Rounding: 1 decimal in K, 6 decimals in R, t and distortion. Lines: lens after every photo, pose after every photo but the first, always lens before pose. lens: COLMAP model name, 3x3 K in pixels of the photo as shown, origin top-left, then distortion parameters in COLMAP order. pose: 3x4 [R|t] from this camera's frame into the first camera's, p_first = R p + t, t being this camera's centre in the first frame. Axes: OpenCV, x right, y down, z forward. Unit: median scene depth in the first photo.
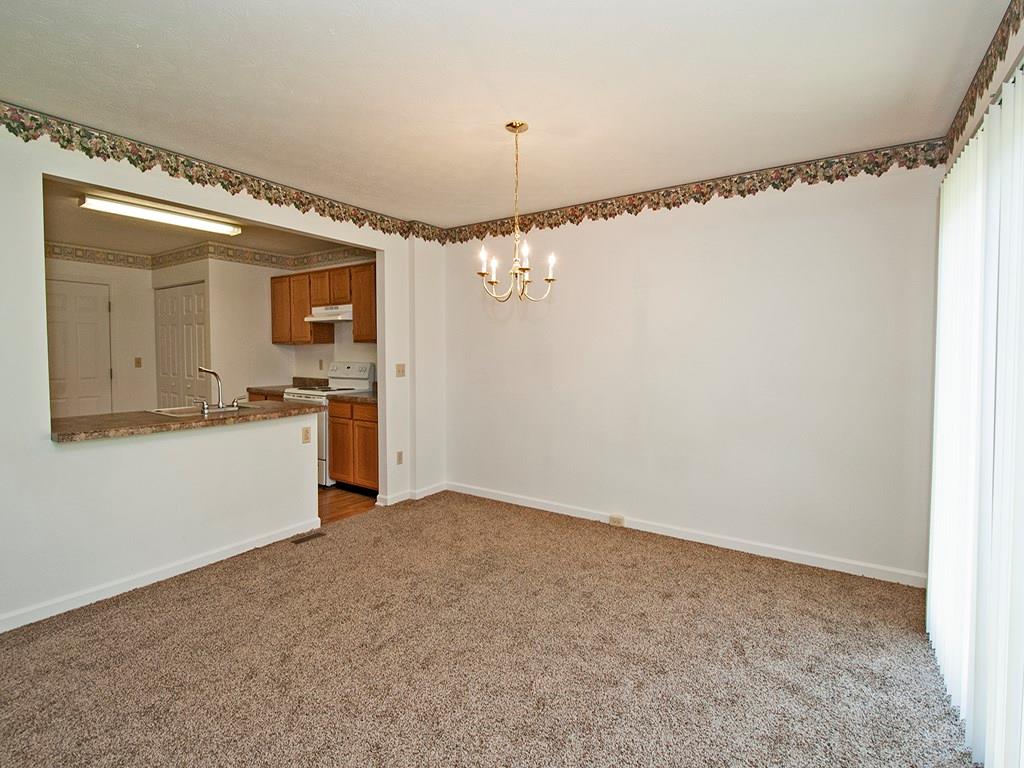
lens RADIAL K [[478.9, 0, 530.7], [0, 478.9, 375.9], [0, 0, 1]] dist [-0.003377, -0.004836]
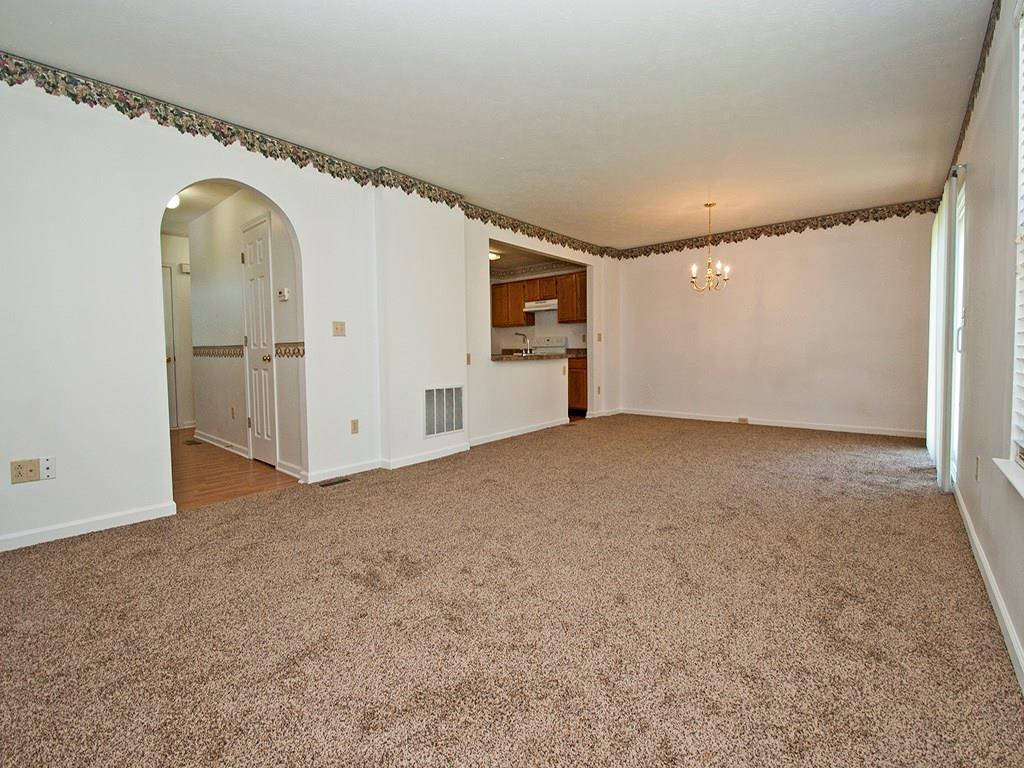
lens RADIAL K [[448.3, 0, 527.3], [0, 448.3, 376.1], [0, 0, 1]] dist [-0.002164, -0.010340]
pose [[0.992464, -0.009249, -0.122186, -0.291796], [0.010453, 0.999903, 0.009213, 0.092954], [0.122089, -0.010421, 0.992464, -0.504610]]
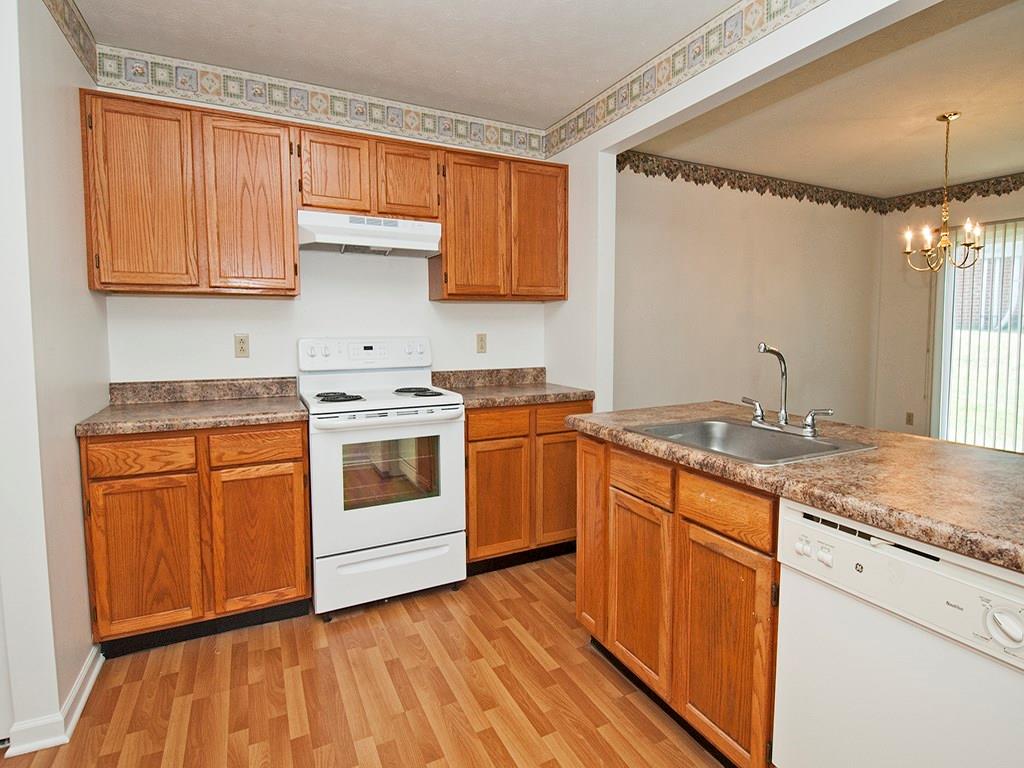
lens RADIAL K [[535.0, 0, 492.0], [0, 535.0, 360.8], [0, 0, 1]] dist [0.001893, -0.009627]
pose [[0.512072, -0.061326, 0.856750, -0.847828], [0.045123, 0.997991, 0.044466, -0.024300], [-0.857756, 0.015890, 0.513811, 0.657643]]
